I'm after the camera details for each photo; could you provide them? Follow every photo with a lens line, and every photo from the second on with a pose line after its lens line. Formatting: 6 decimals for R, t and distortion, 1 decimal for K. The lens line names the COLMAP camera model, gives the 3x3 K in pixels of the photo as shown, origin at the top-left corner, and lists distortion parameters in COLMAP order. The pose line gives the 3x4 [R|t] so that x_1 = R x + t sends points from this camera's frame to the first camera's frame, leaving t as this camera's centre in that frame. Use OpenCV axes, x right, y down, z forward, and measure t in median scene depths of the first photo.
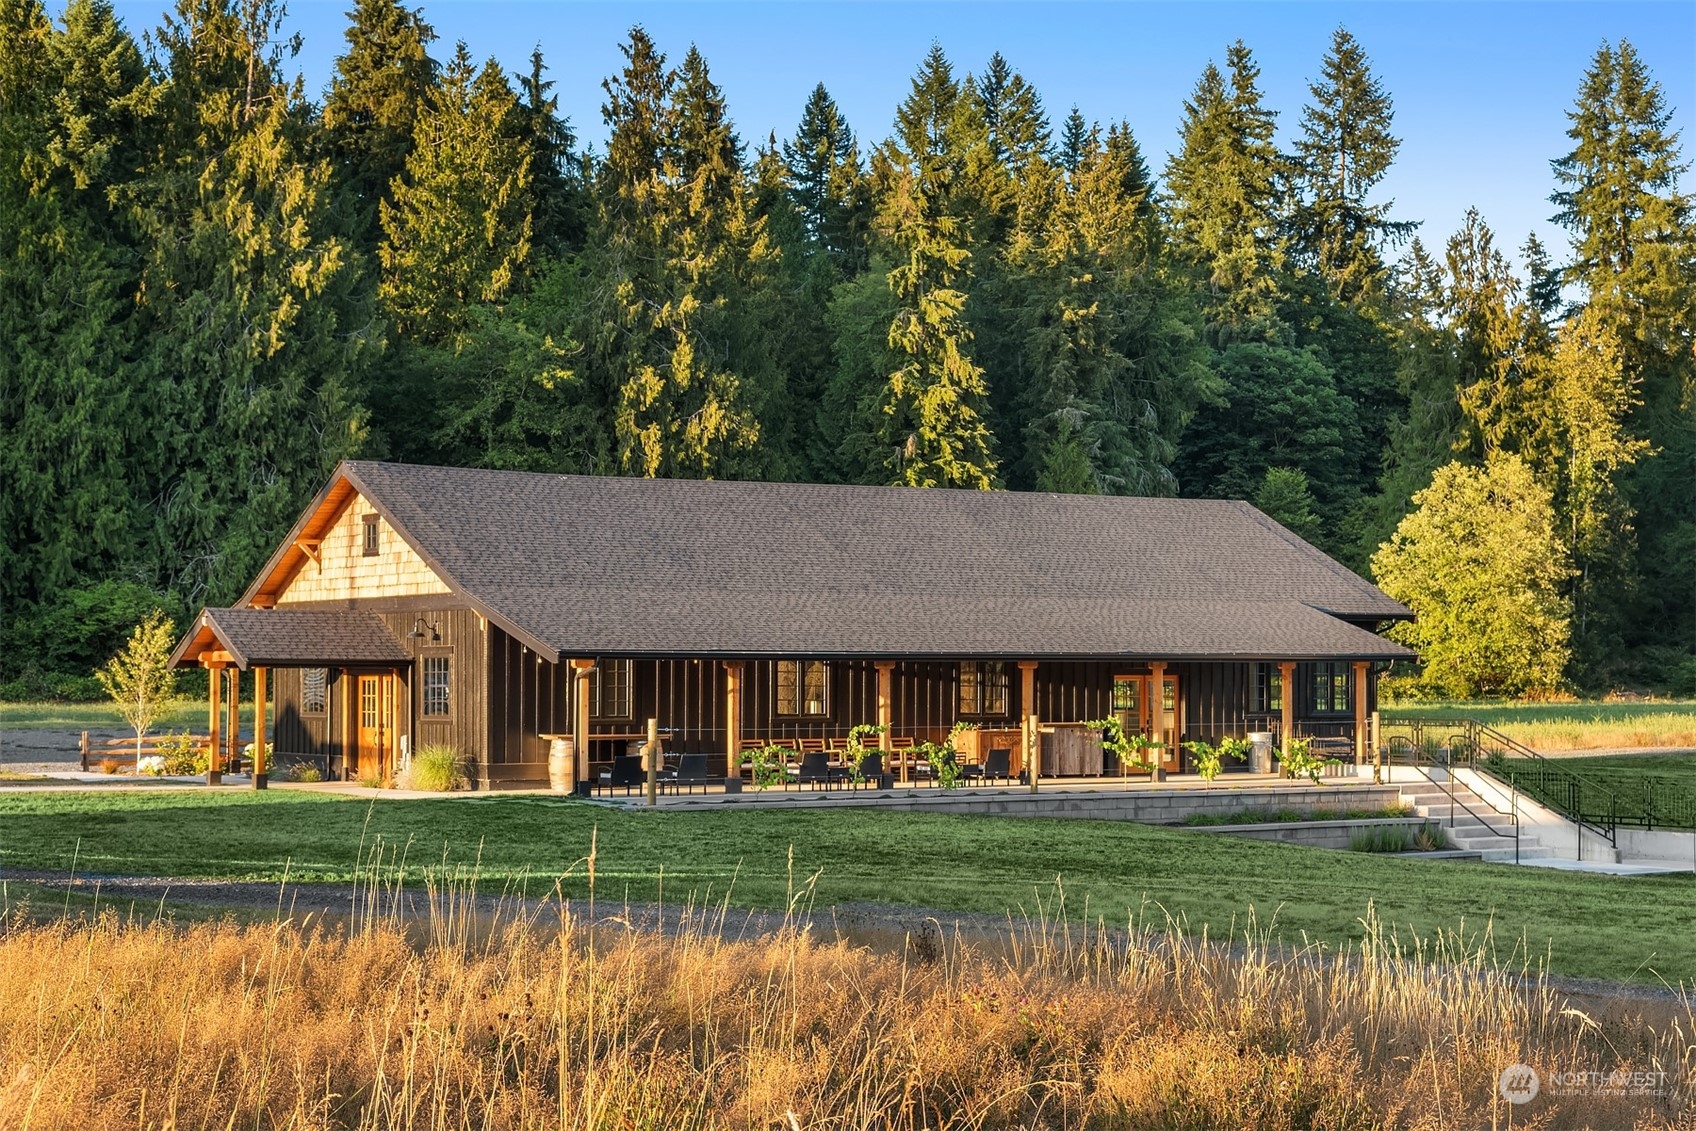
lens RADIAL K [[2857.4, 0, 850.0], [0, 2857.4, 569.4], [0, 0, 1]] dist [-0.013863, 0.000000]
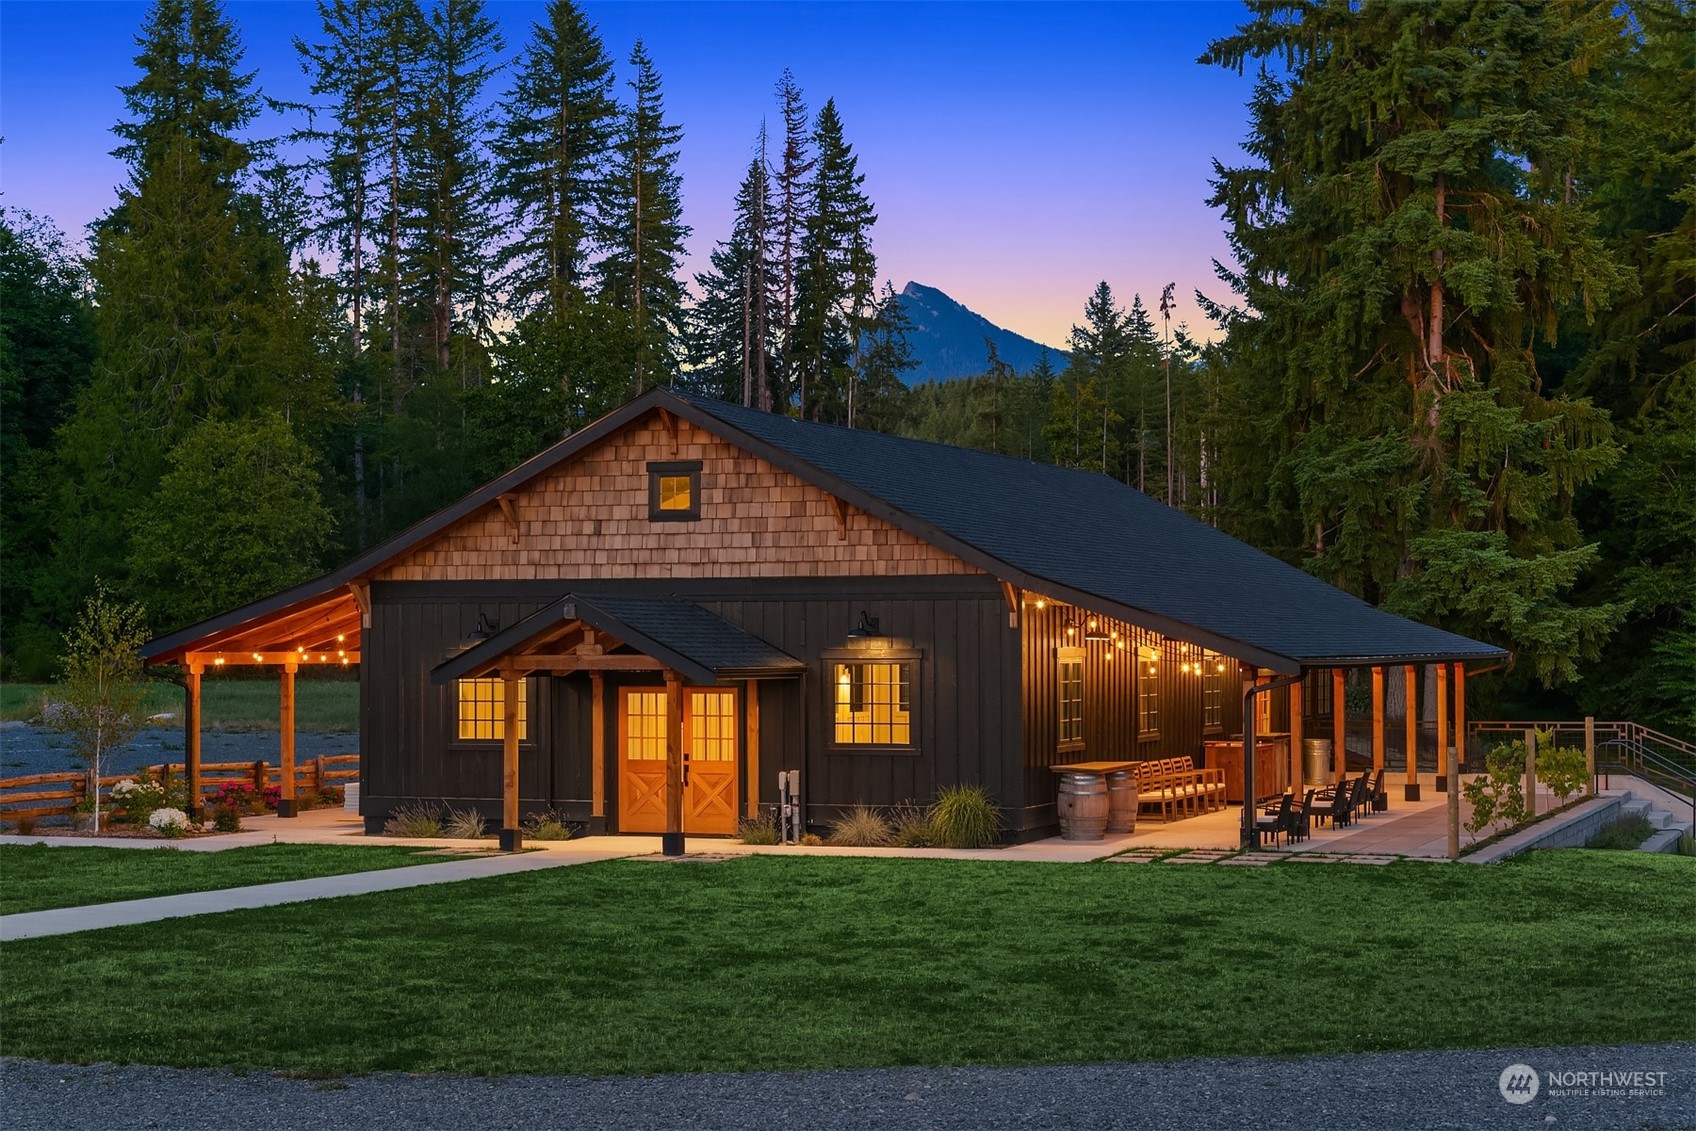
lens RADIAL K [[2947.2, 0, 847.5], [0, 2947.2, 561.3], [0, 0, 1]] dist [-0.071452, 0.000000]
pose [[0.800591, 0.017022, 0.598969, -0.127721], [-0.023207, 0.999727, 0.002608, 0.000382], [-0.598761, -0.015988, 0.800768, 0.107036]]
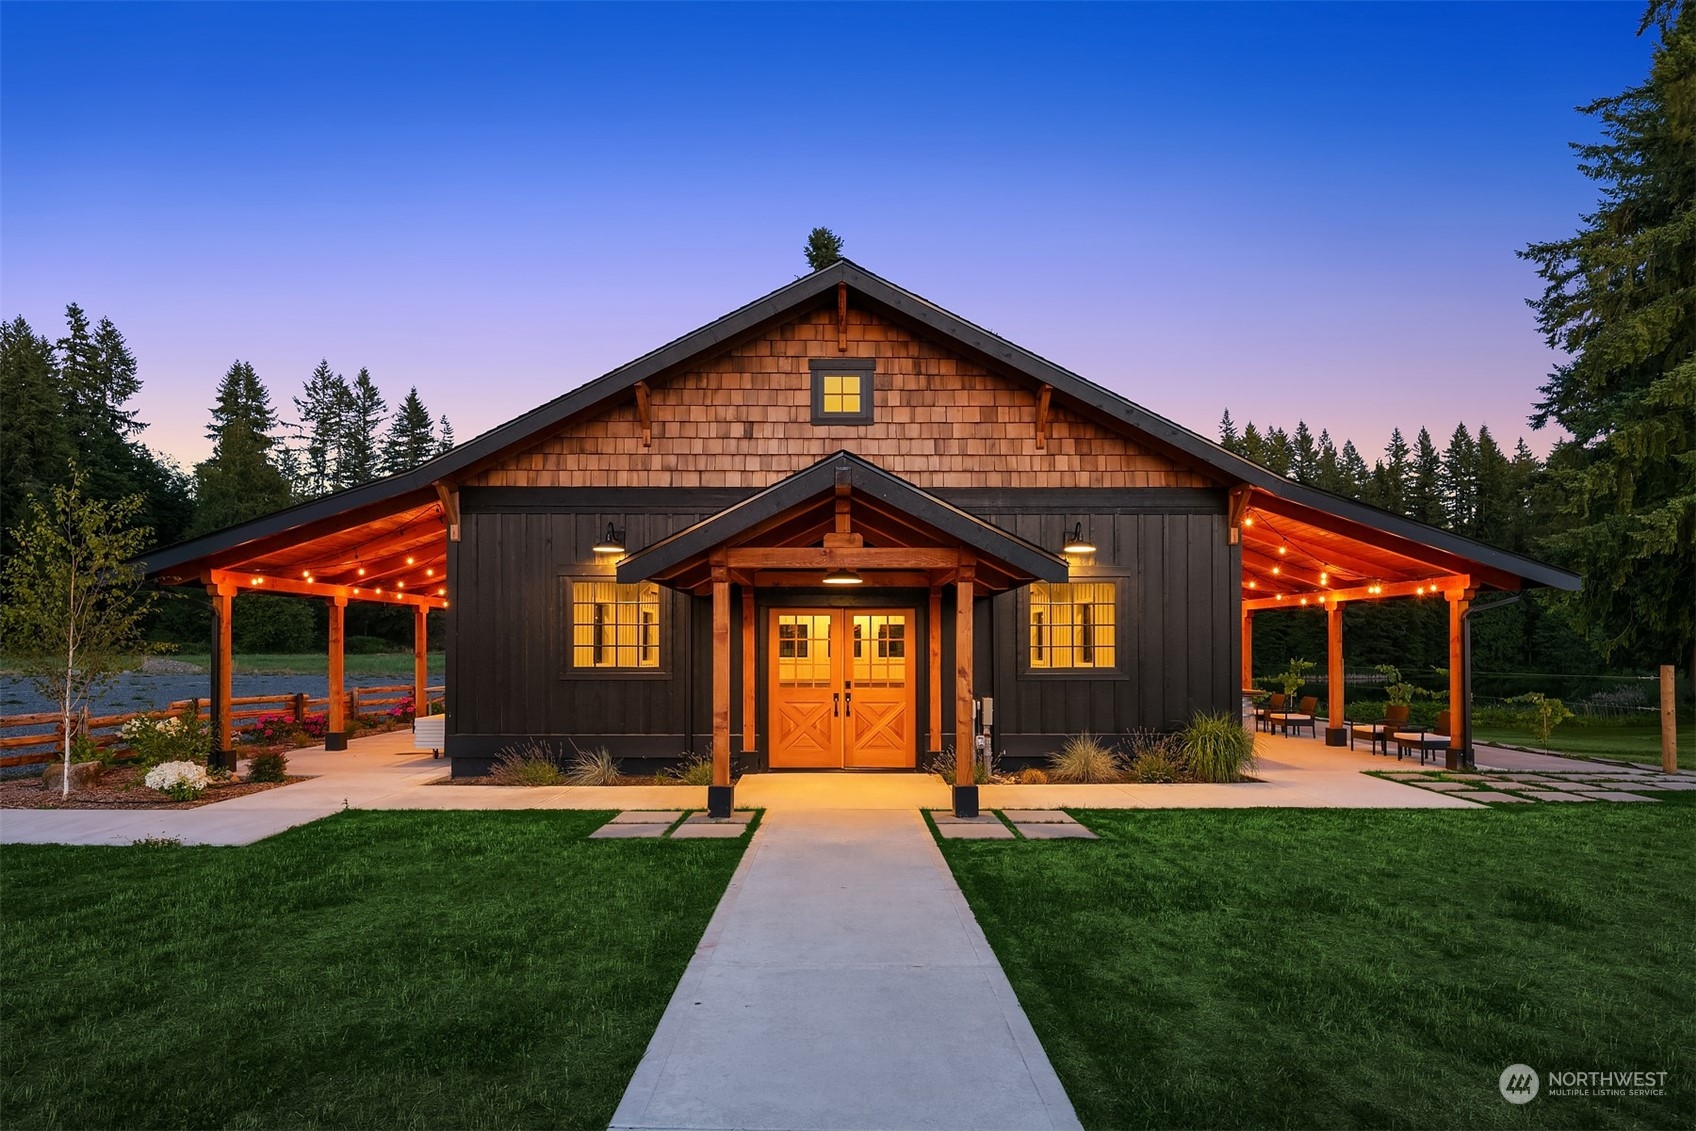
lens RADIAL K [[908.0, 0, 843.9], [0, 908.0, 641.8], [0, 0, 1]] dist [-0.002951, -0.004660]
pose [[0.535528, 0.008180, 0.844478, -0.077843], [-0.034965, 0.999310, 0.012493, 0.008827], [-0.843793, -0.036218, 0.535445, 0.214789]]
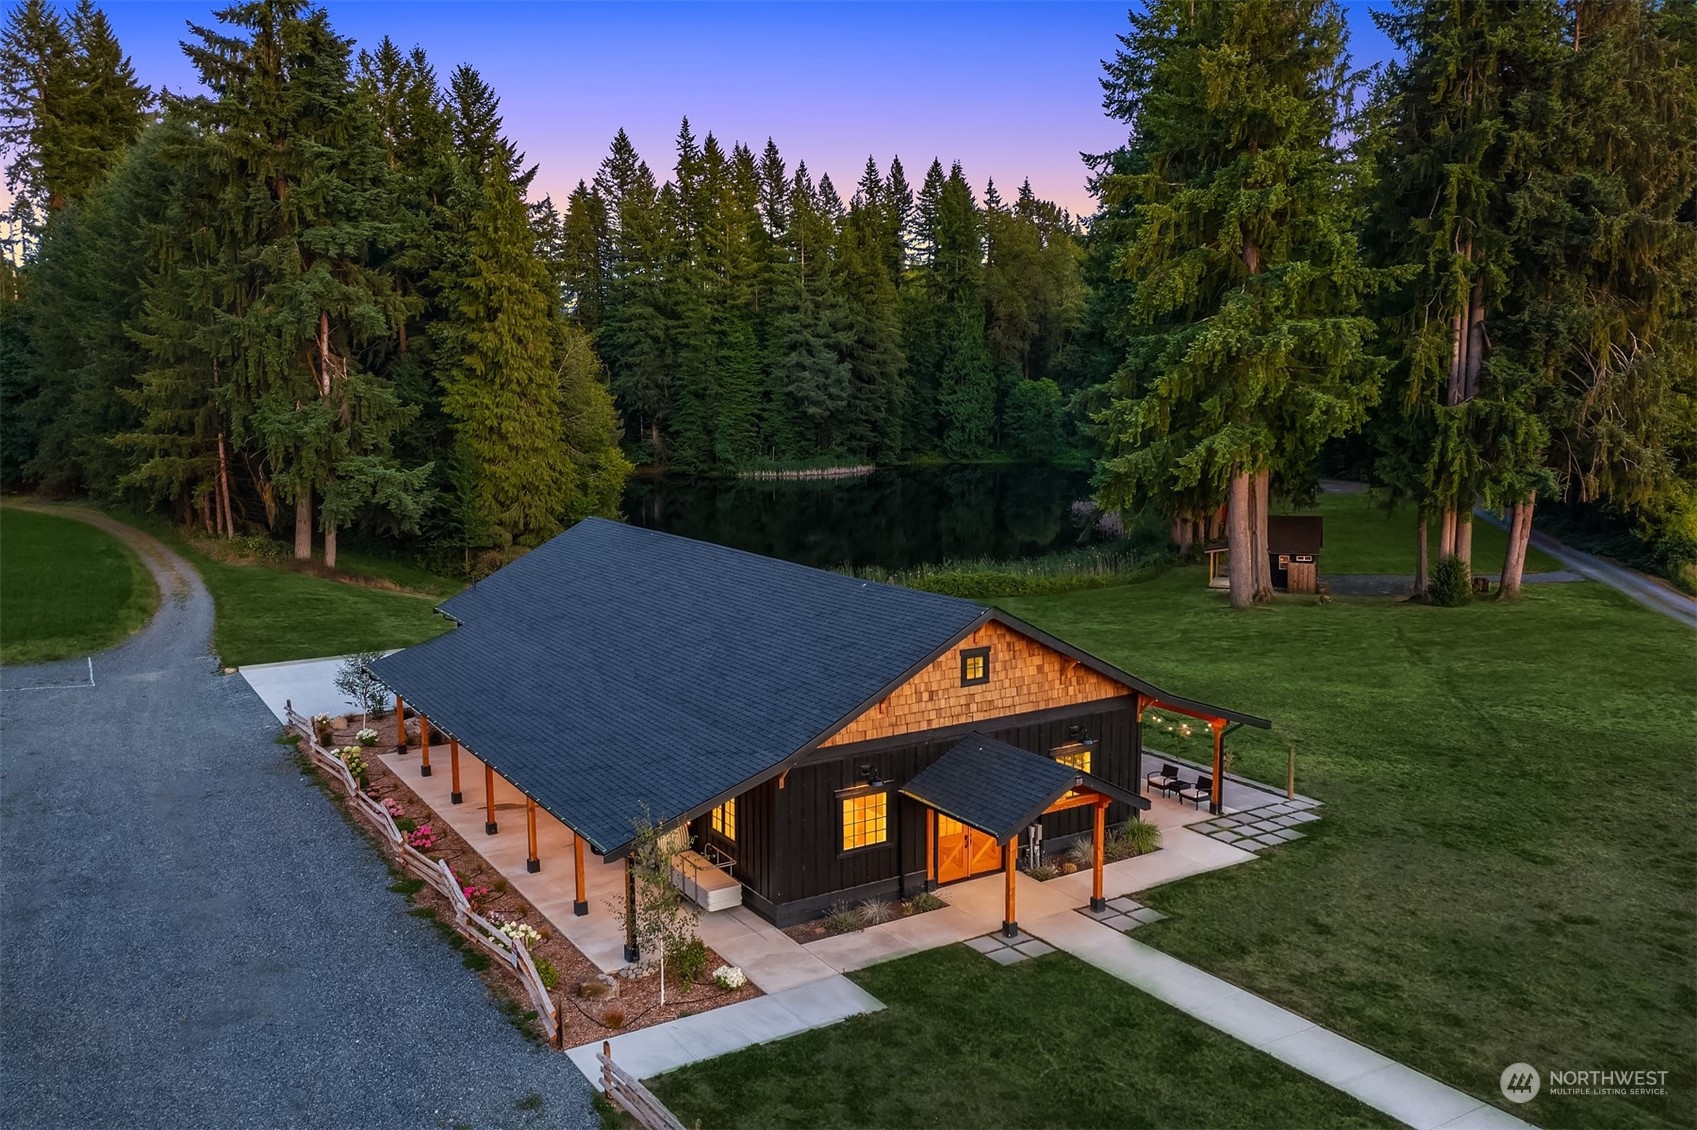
lens RADIAL K [[1347.1, 0, 847.2], [0, 1347.1, 558.7], [0, 0, 1]] dist [0.003640, -0.000183]
pose [[0.000311, -0.129343, 0.991600, -0.150465], [-0.036724, 0.990930, 0.129267, -0.025672], [-0.999325, -0.036456, -0.004442, 0.250329]]
